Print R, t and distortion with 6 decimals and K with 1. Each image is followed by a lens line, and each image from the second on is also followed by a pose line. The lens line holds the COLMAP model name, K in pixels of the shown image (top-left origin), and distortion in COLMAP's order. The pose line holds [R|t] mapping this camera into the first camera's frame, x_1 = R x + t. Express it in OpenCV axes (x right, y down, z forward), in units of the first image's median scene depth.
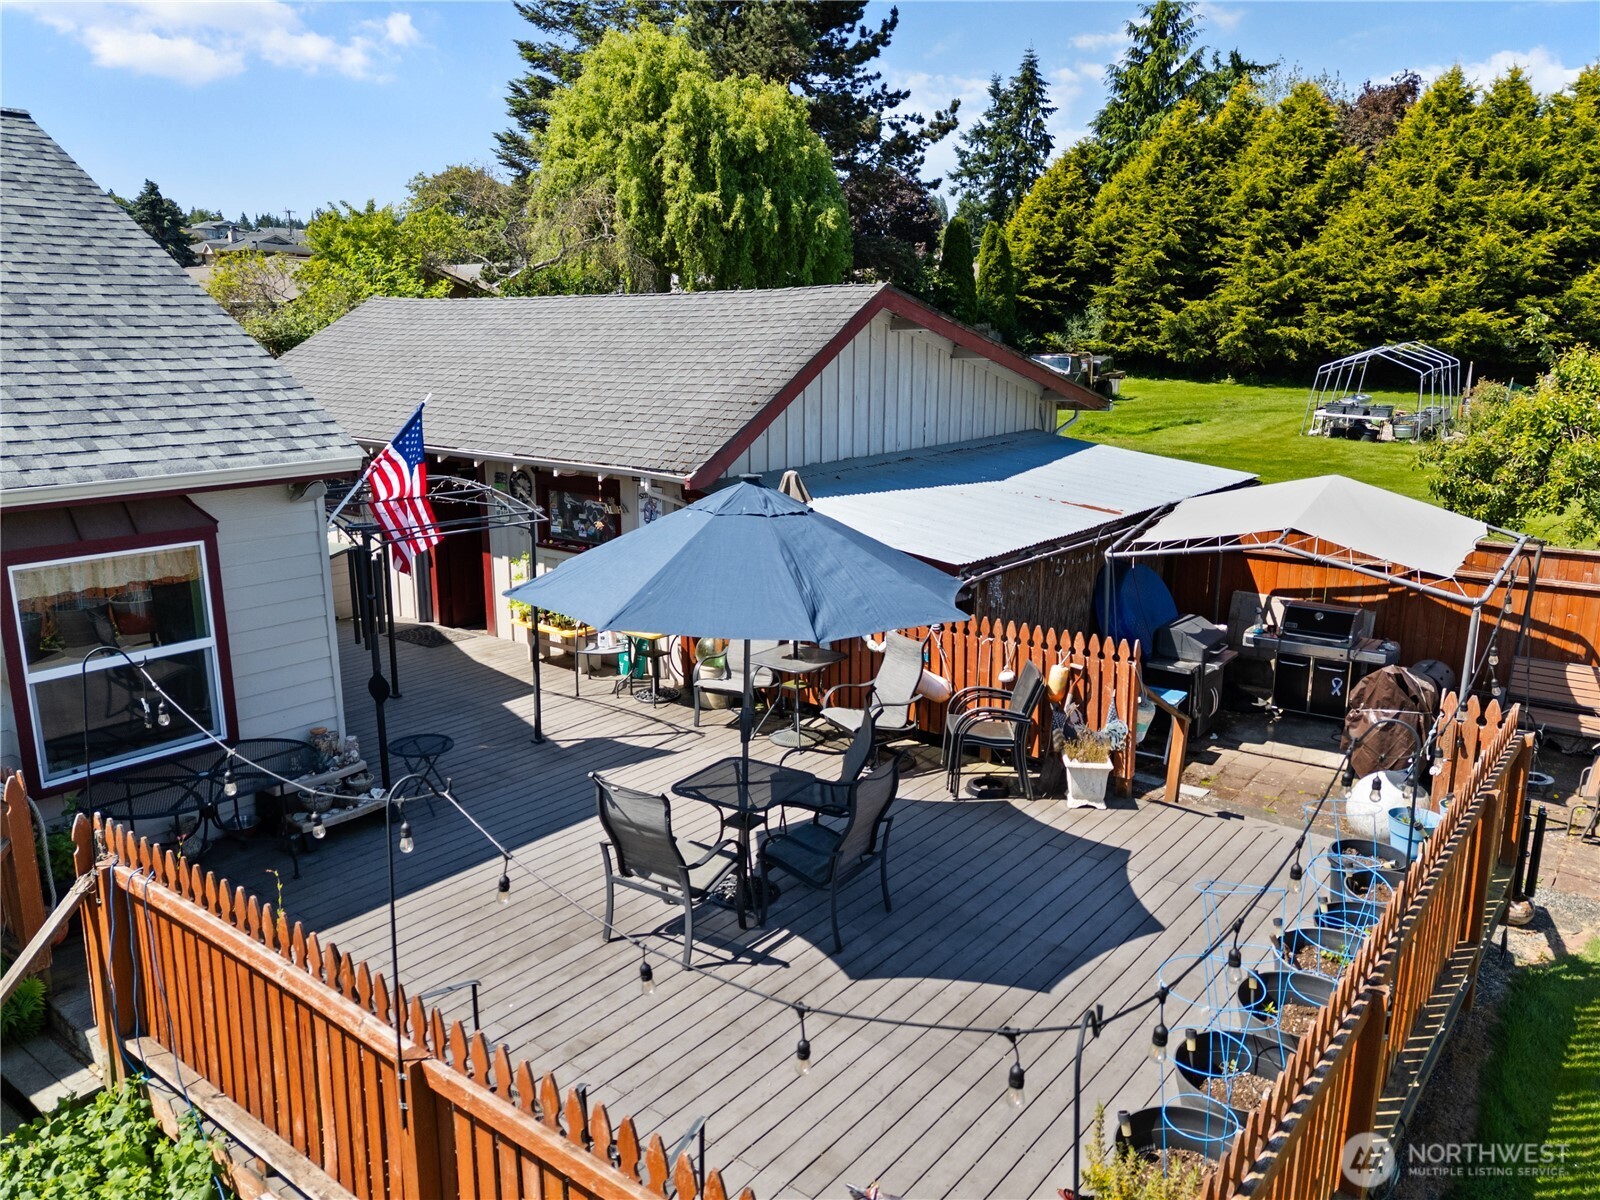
lens RADIAL K [[1131.5, 0, 799.1], [0, 1131.5, 657.0], [0, 0, 1]] dist [0.076633, -0.056584]
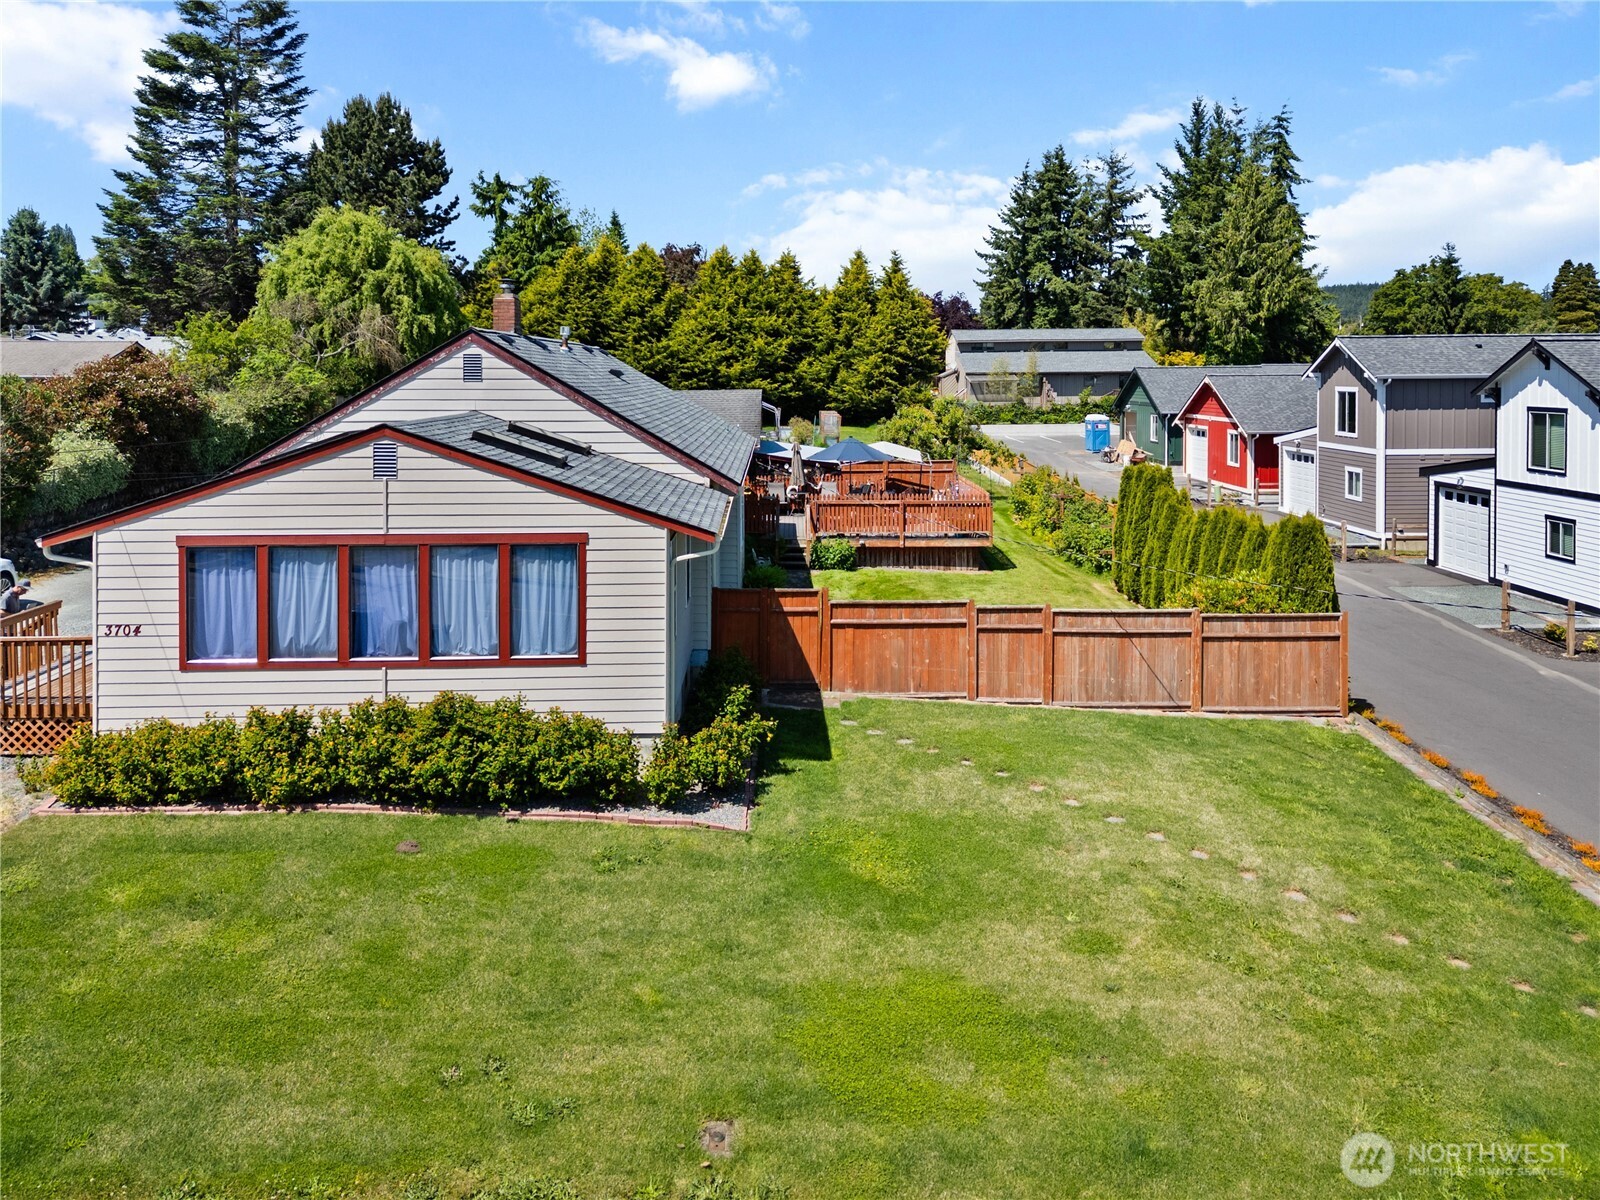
lens RADIAL K [[1148.1, 0, 800.0], [0, 1148.1, 600.0], [0, 0, 1]] dist [0.072700, -0.059635]
pose [[0.771498, -0.126072, 0.623616, -0.514381], [0.175299, 0.984353, -0.017869, 0.079193], [-0.611605, 0.123105, 0.781527, -0.389055]]
